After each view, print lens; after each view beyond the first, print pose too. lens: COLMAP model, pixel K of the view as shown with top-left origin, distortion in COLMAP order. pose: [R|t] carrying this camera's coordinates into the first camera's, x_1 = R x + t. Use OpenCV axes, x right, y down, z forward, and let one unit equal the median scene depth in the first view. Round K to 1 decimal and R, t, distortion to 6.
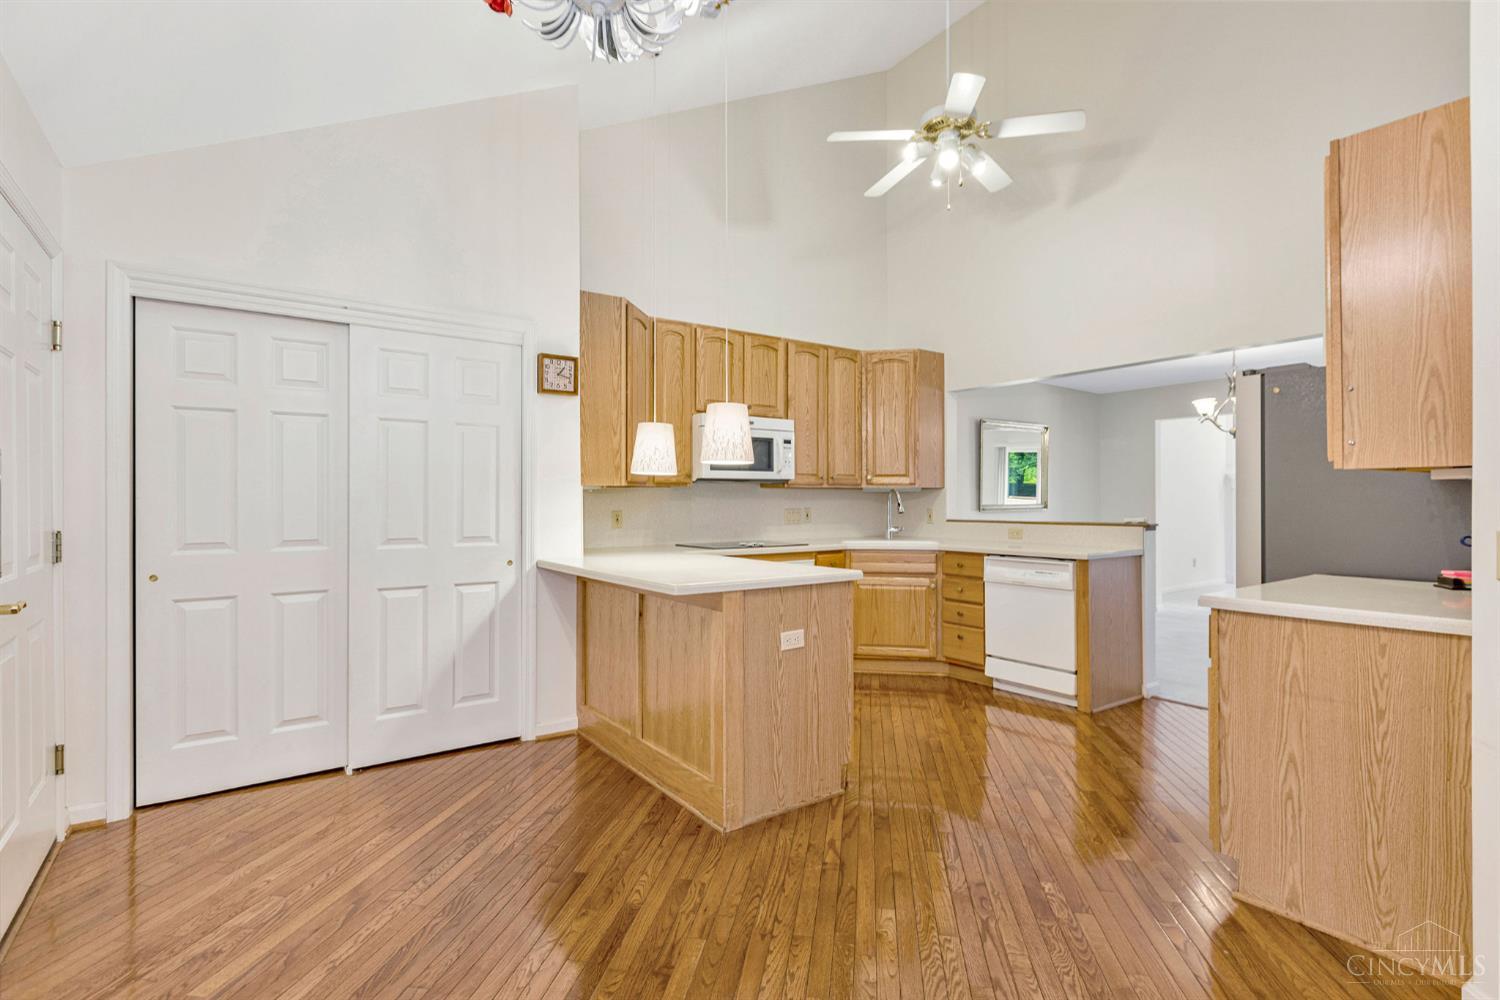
lens RADIAL K [[721.5, 0, 751.4], [0, 721.5, 495.2], [0, 0, 1]] dist [0.009280, -0.000085]
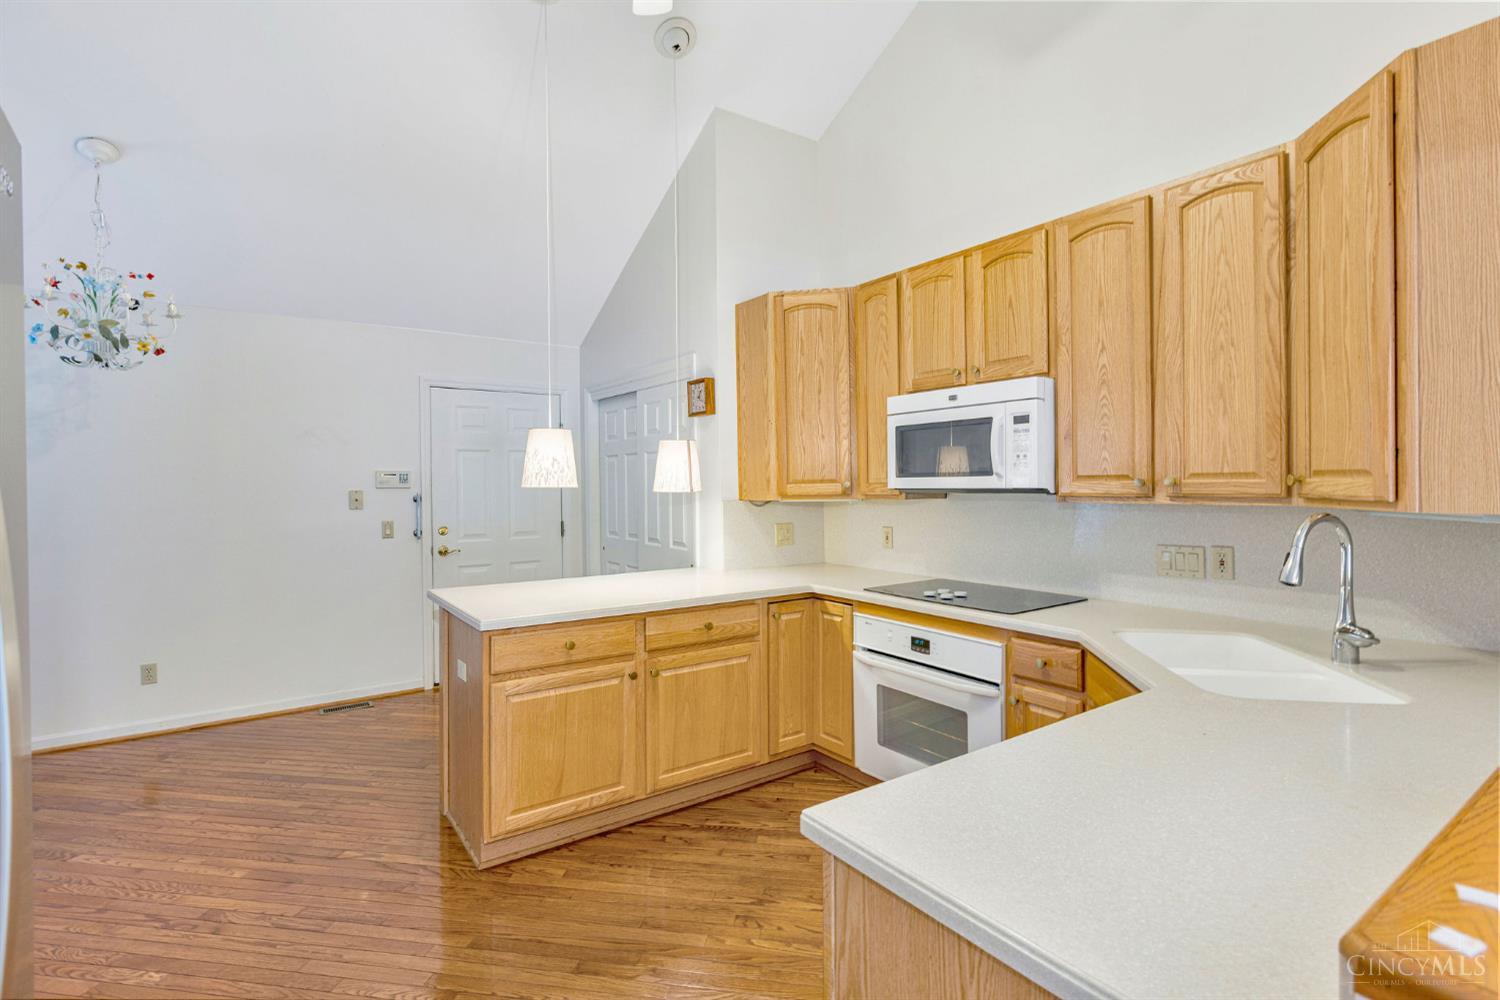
lens RADIAL K [[722.5, 0, 766.0], [0, 722.5, 487.5], [0, 0, 1]] dist [-0.001866, -0.000541]
pose [[-0.003861, 0.005196, -0.999979, 0.585666], [0.010500, 0.999932, 0.005155, -0.027084], [0.999937, -0.010480, -0.003915, 0.799103]]
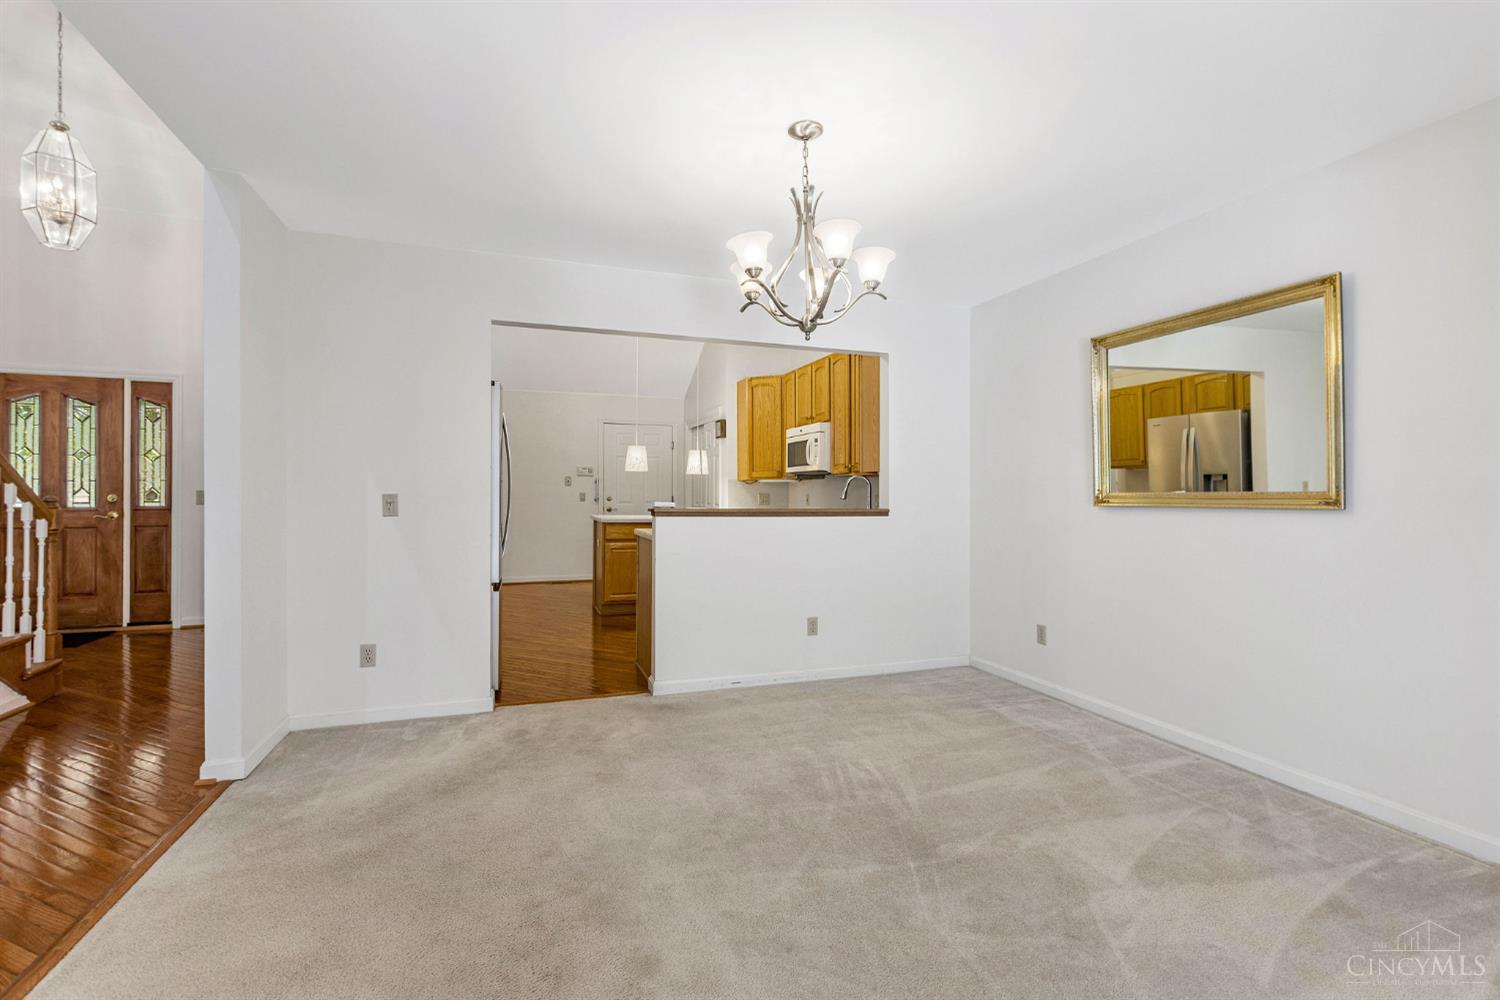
lens RADIAL K [[677.1, 0, 762.3], [0, 677.1, 486.6], [0, 0, 1]] dist [-0.000603, 0.000568]
pose [[-0.269115, -0.010477, -0.963051, 1.190843], [-0.001436, 0.999944, -0.010477, 0.018505], [0.963107, -0.001437, -0.269115, 1.210179]]
